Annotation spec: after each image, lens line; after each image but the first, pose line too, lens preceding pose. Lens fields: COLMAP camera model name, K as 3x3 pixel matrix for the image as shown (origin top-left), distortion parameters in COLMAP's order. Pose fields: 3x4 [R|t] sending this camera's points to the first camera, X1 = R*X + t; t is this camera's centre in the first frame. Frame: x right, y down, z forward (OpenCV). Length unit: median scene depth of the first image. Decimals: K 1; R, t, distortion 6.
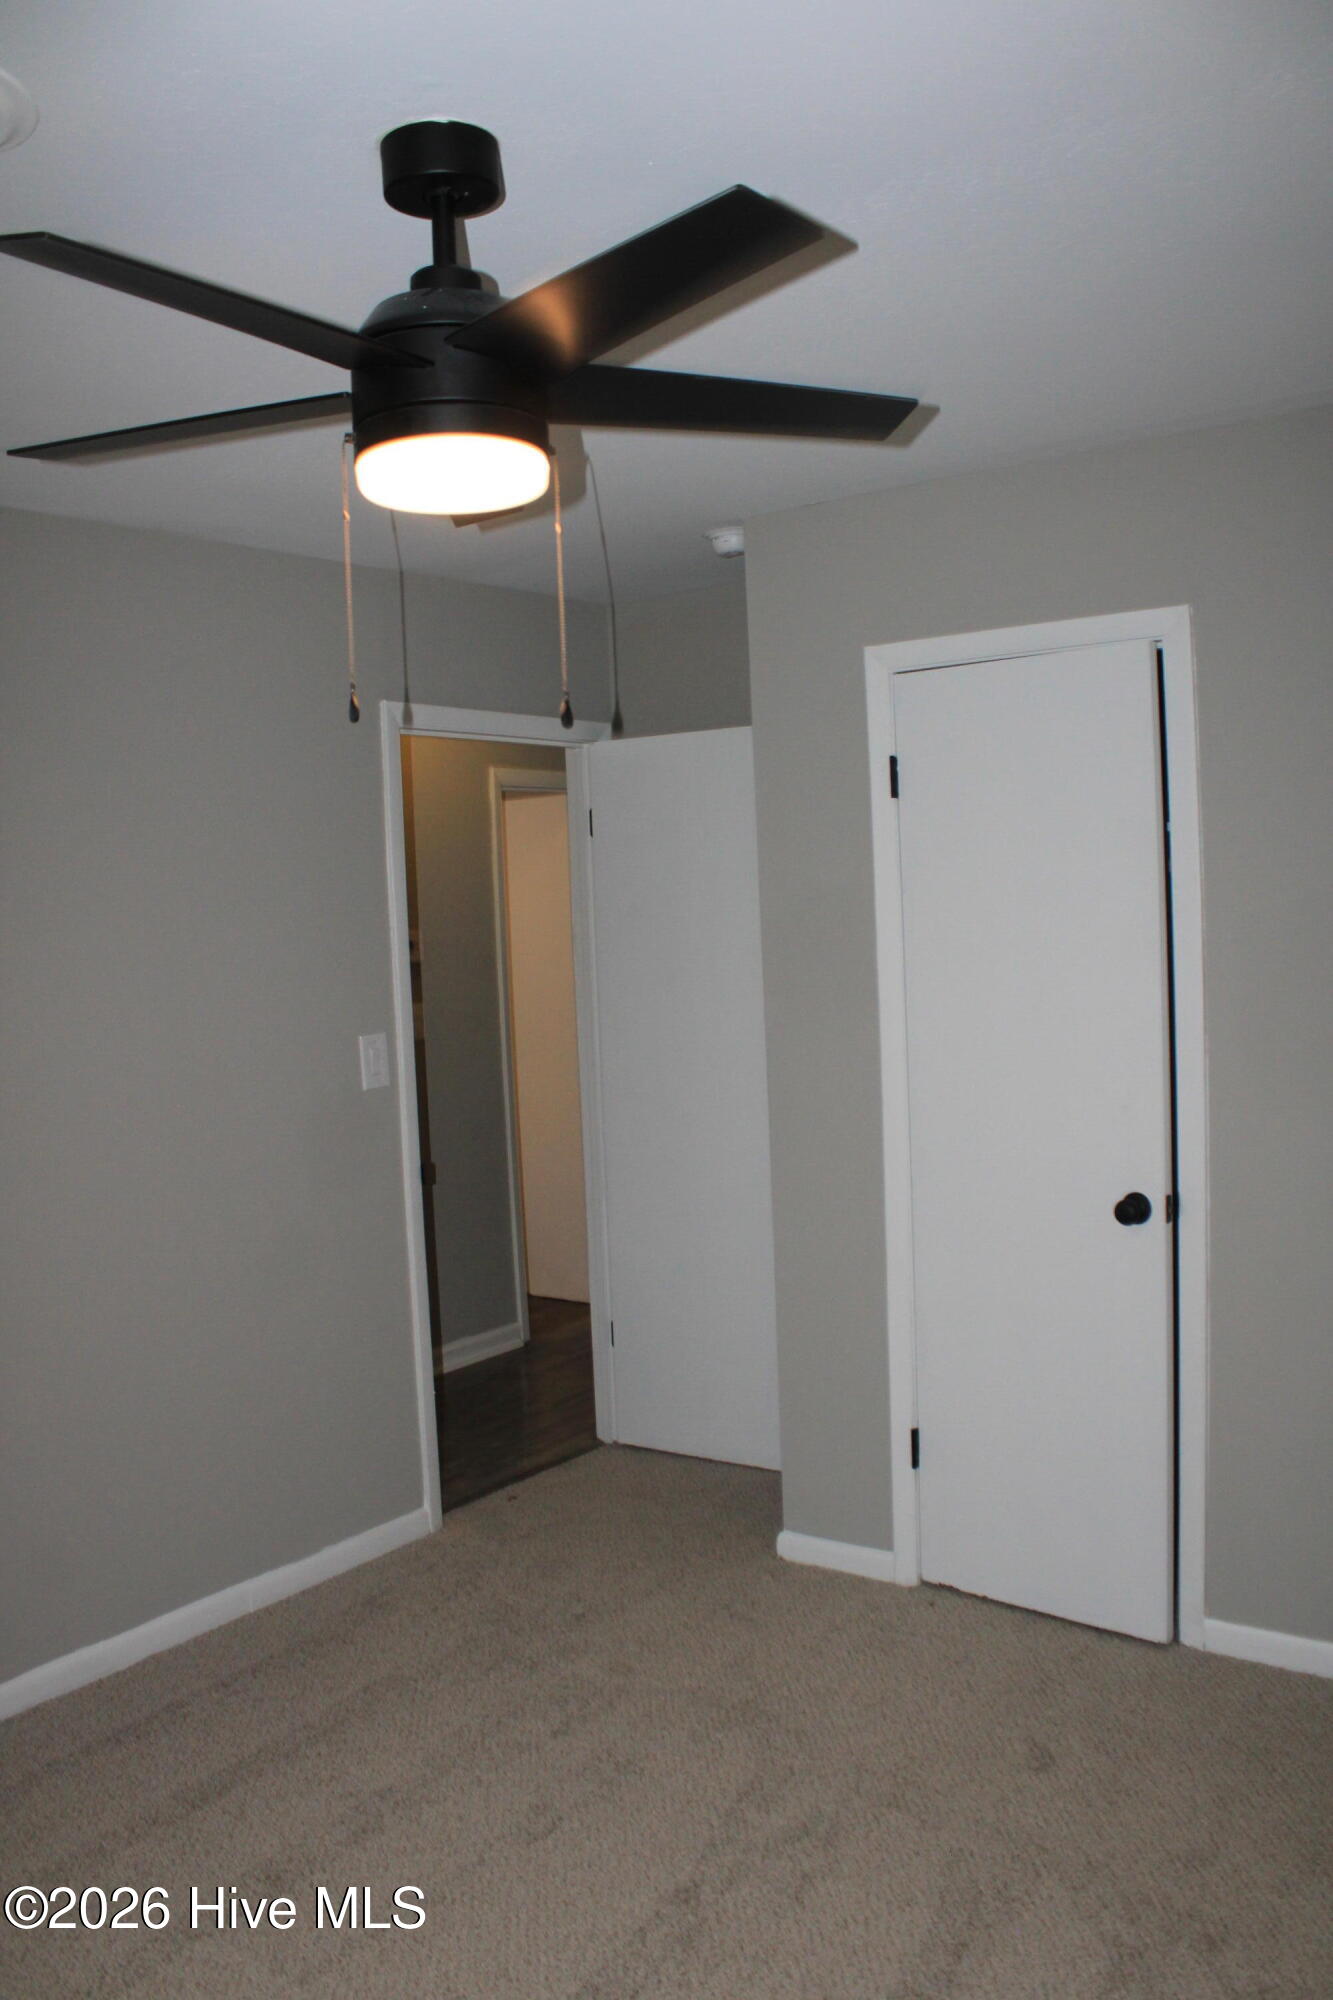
lens RADIAL K [[1715.8, 0, 666.5], [0, 1715.8, 1000.0], [0, 0, 1]] dist [-0.161867, 0.147911]
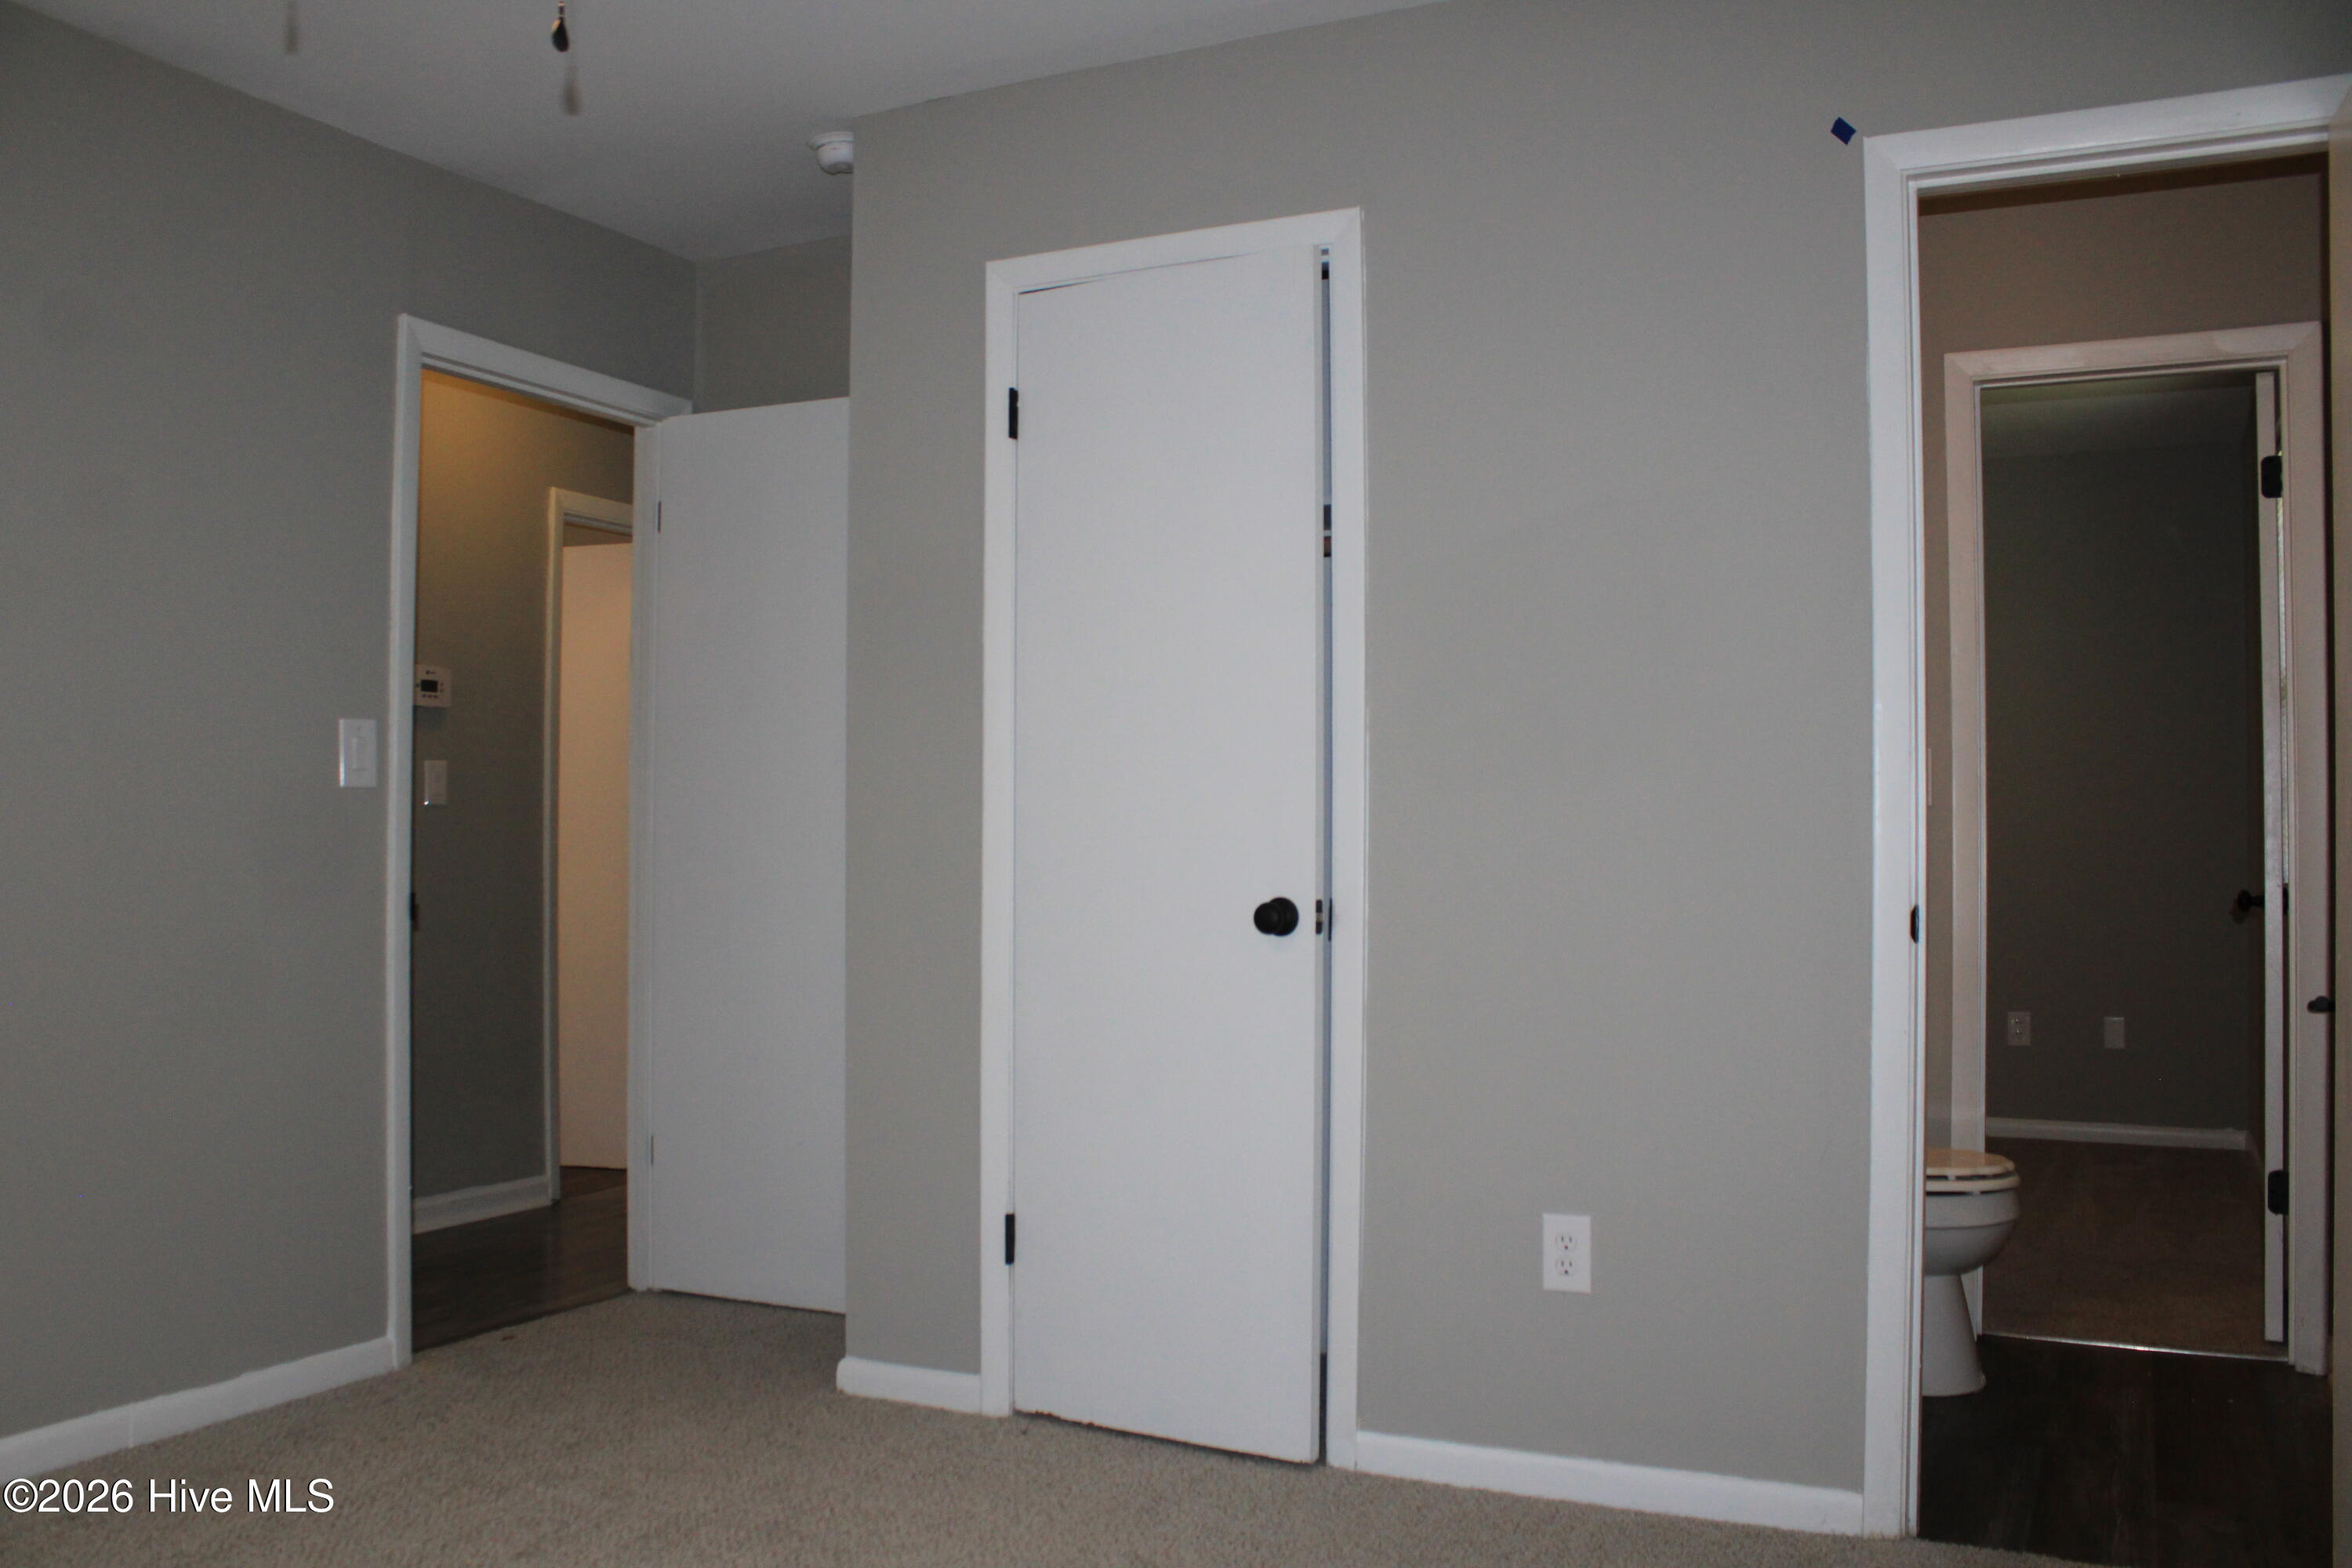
lens RADIAL K [[2017.8, 0, 1154.2], [0, 2017.8, 792.2], [0, 0, 1]] dist [-0.161867, 0.147911]
pose [[0.984001, 0.049637, 0.171109, 0.042166], [-0.033771, 0.994959, -0.094422, 0.144166], [-0.174933, 0.087133, 0.980717, 0.040163]]
